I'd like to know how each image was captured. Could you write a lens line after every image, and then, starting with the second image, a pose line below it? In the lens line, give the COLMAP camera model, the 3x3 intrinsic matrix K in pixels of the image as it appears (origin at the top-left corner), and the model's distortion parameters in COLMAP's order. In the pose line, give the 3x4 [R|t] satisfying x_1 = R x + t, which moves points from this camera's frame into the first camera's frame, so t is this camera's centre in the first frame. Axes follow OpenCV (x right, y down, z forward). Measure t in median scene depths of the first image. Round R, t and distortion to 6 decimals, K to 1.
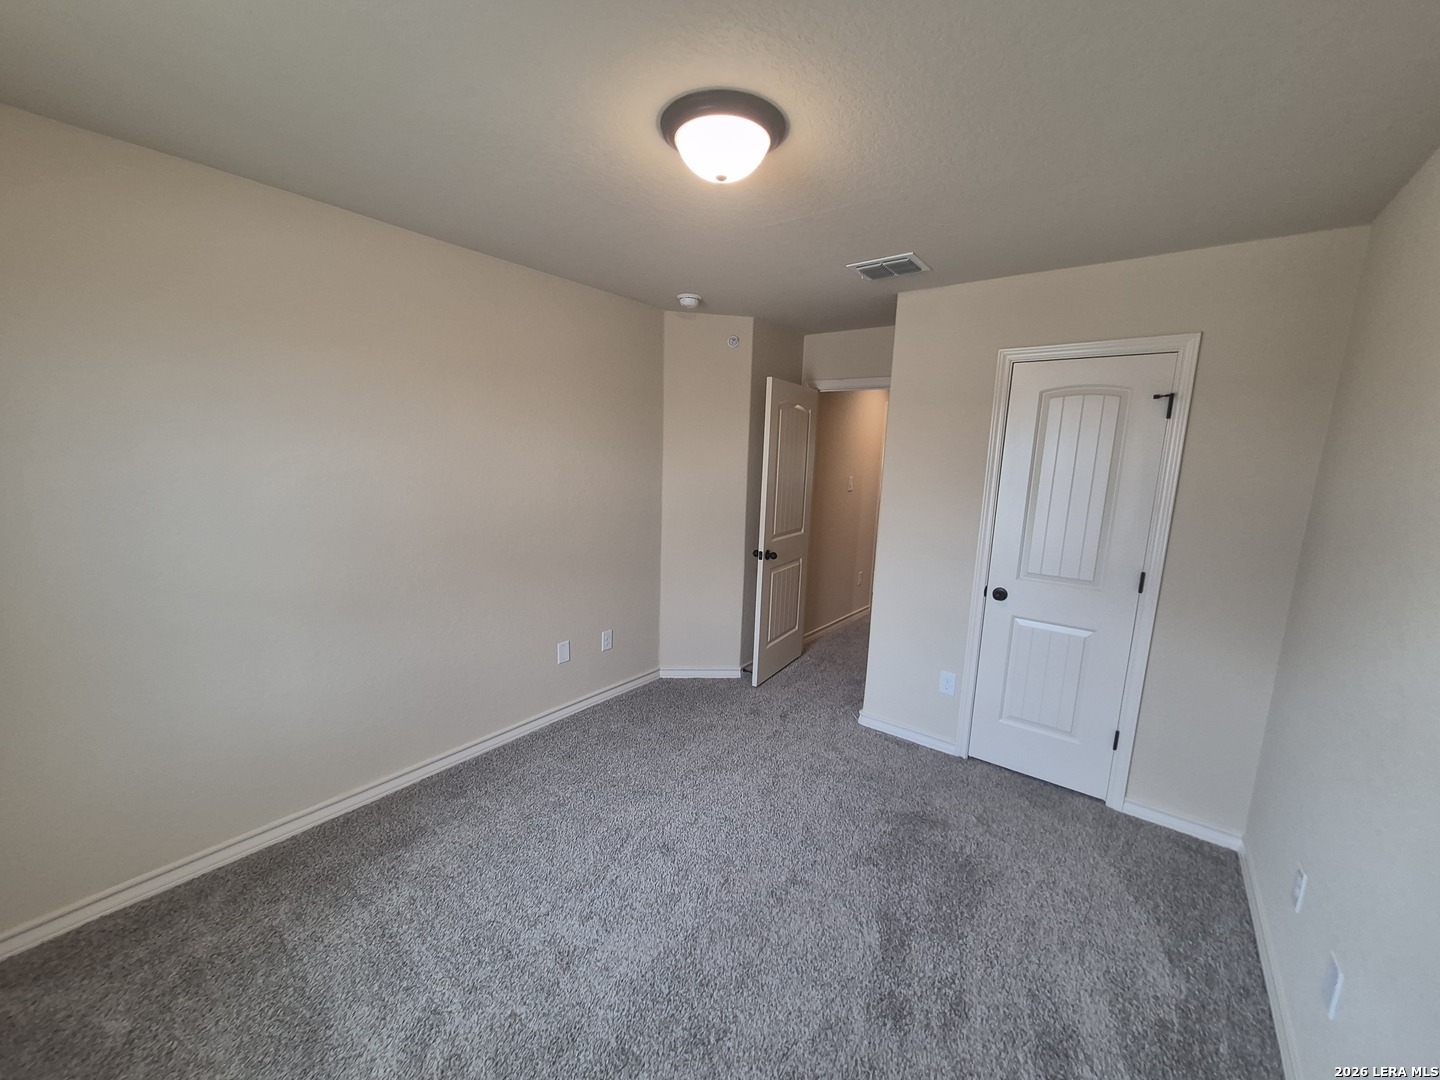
lens RADIAL K [[565.5, 0, 708.9], [0, 565.5, 545.3], [0, 0, 1]] dist [0.007987, -0.000652]
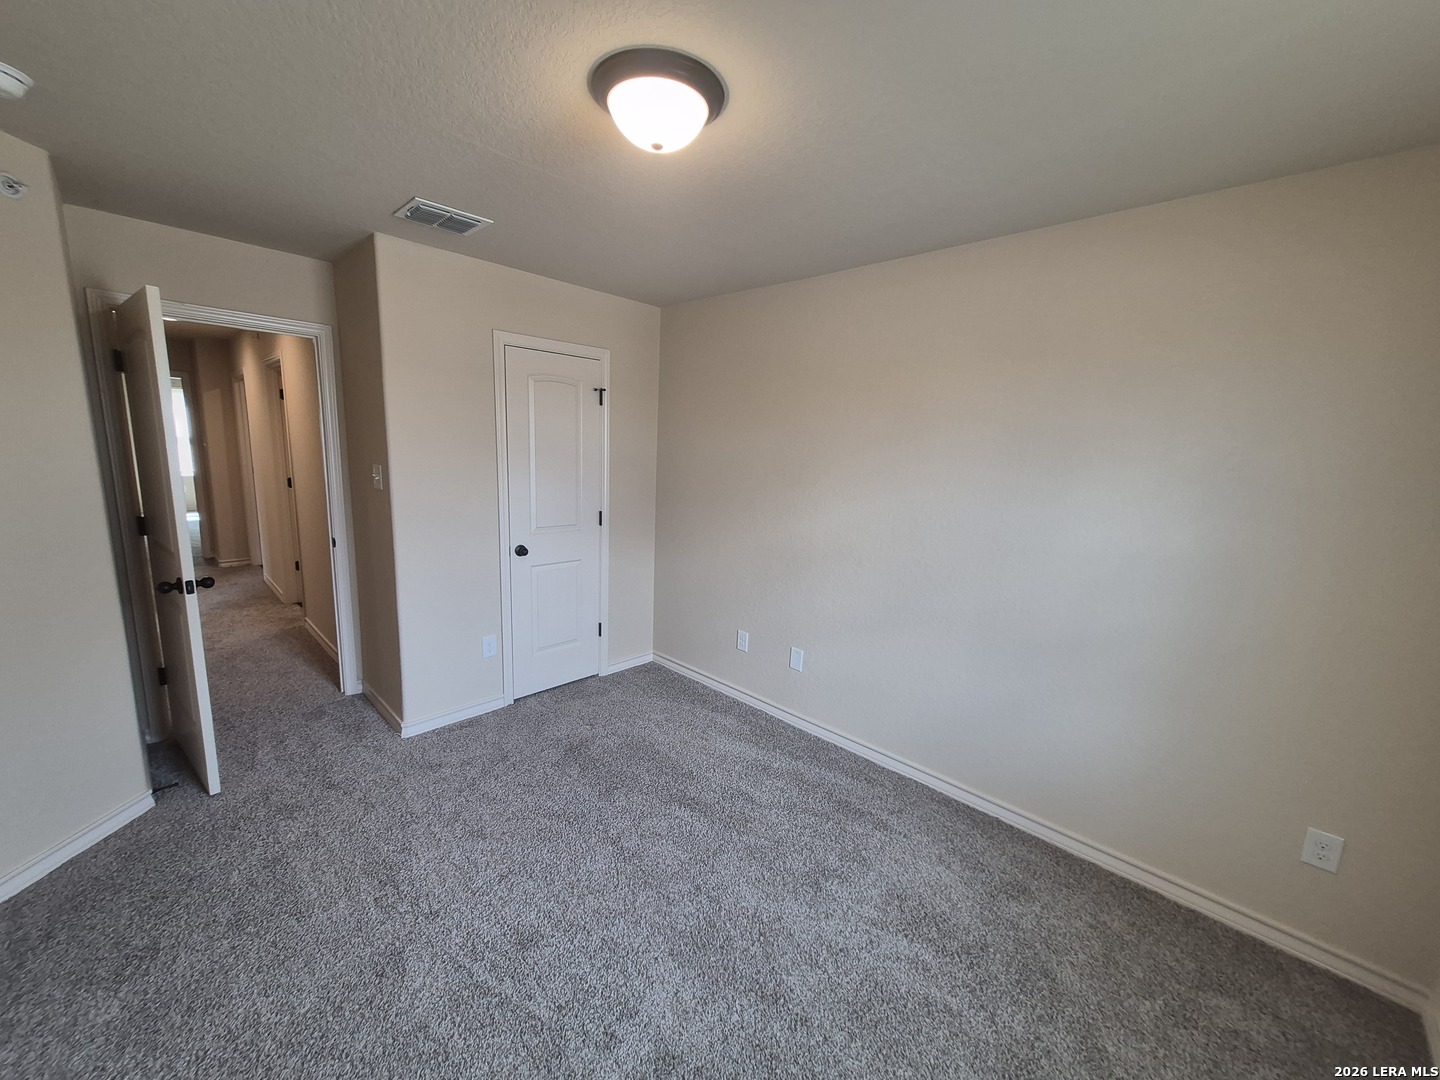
lens RADIAL K [[565.5, 0, 708.9], [0, 565.5, 545.3], [0, 0, 1]] dist [0.007987, -0.000652]
pose [[0.117635, -0.203652, 0.971951, -0.624016], [0.123654, 0.974133, 0.189143, -0.106137], [-0.985328, 0.097936, 0.139775, 0.522165]]
